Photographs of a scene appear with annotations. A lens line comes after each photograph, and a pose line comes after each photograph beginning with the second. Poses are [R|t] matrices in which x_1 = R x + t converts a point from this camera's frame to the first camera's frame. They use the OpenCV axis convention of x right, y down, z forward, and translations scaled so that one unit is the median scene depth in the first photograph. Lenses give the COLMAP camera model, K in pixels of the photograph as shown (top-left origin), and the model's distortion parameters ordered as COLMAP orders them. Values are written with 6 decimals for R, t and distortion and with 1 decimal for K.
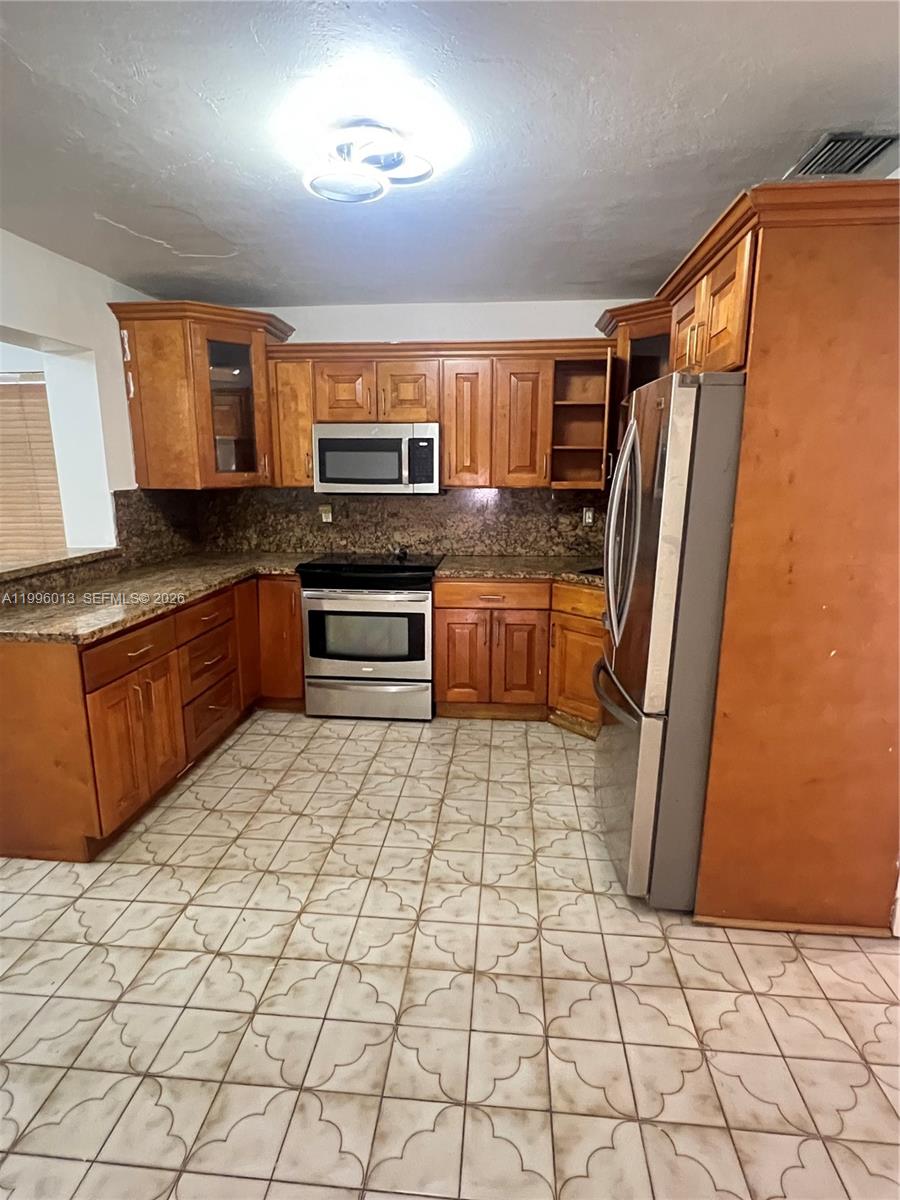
lens RADIAL K [[618.2, 0, 449.5], [0, 618.2, 599.3], [0, 0, 1]] dist [0.003304, -0.002694]
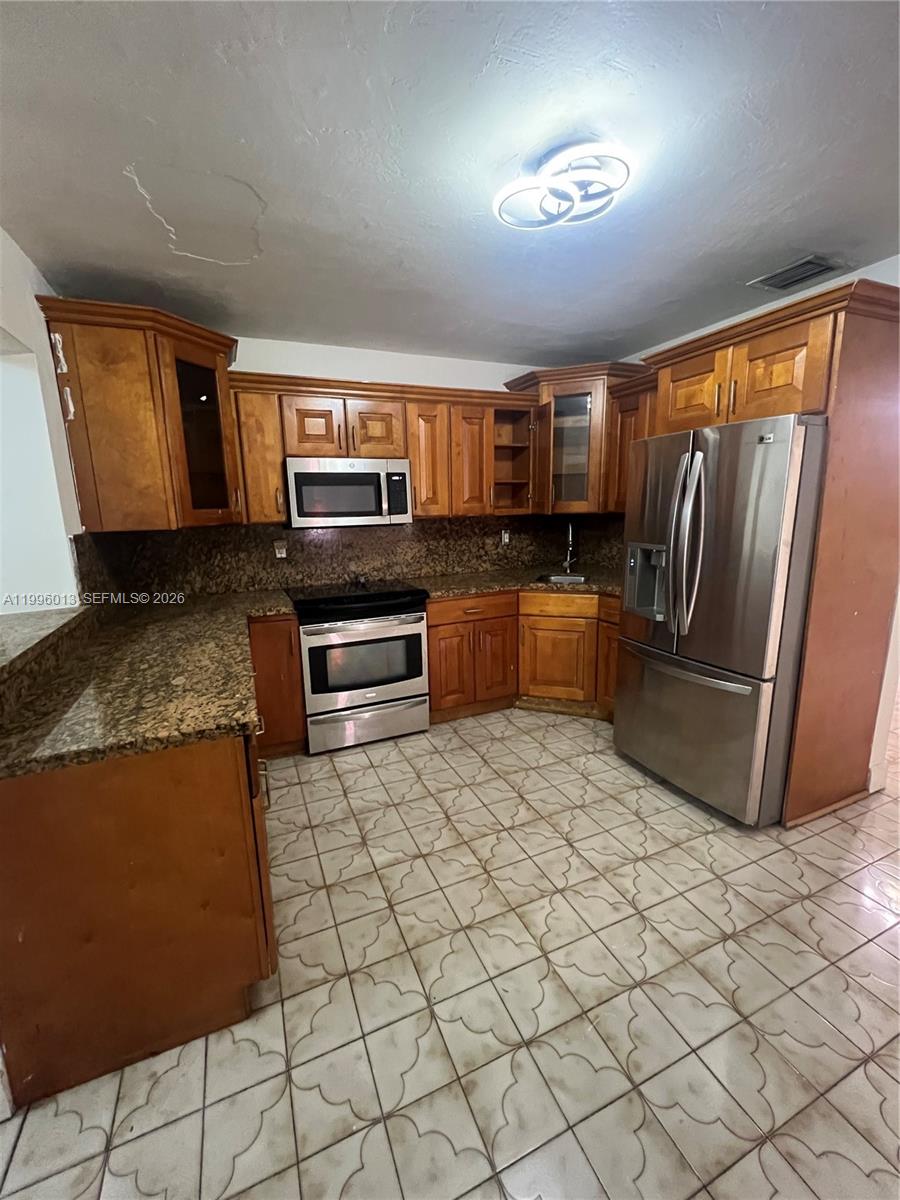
lens RADIAL K [[484.9, 0, 444.4], [0, 484.9, 598.7], [0, 0, 1]] dist [-0.000003, 0.000958]
pose [[0.879468, -0.113664, 0.462187, -0.399258], [0.123428, 0.992311, 0.009170, -0.040715], [-0.459675, 0.048982, 0.886735, 0.228205]]
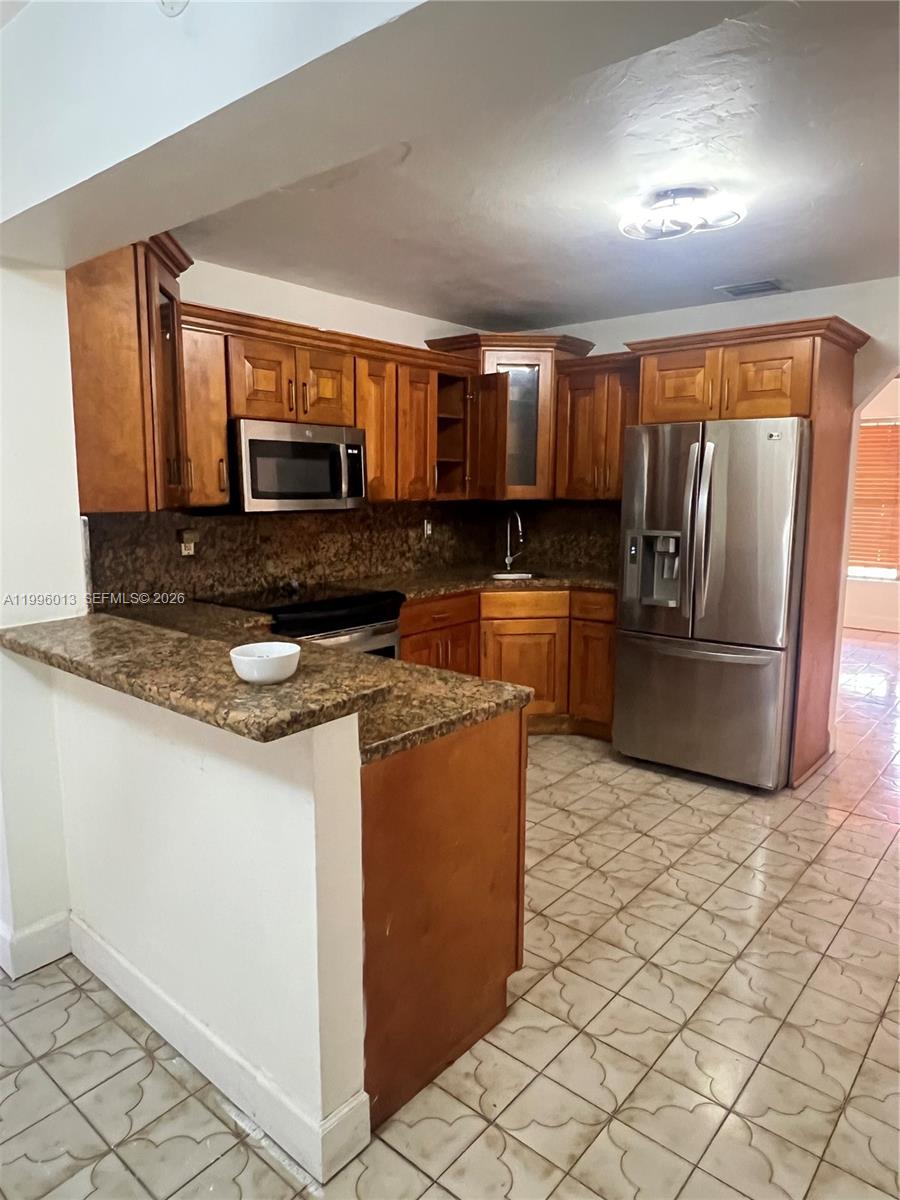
lens RADIAL K [[763.7, 0, 427.0], [0, 763.7, 593.3], [0, 0, 1]] dist [0.007699, 0.000284]
pose [[0.589610, -0.116407, 0.799256, -0.877798], [0.168361, 0.985536, 0.019339, -0.063757], [-0.789946, 0.123161, 0.600680, 0.321231]]
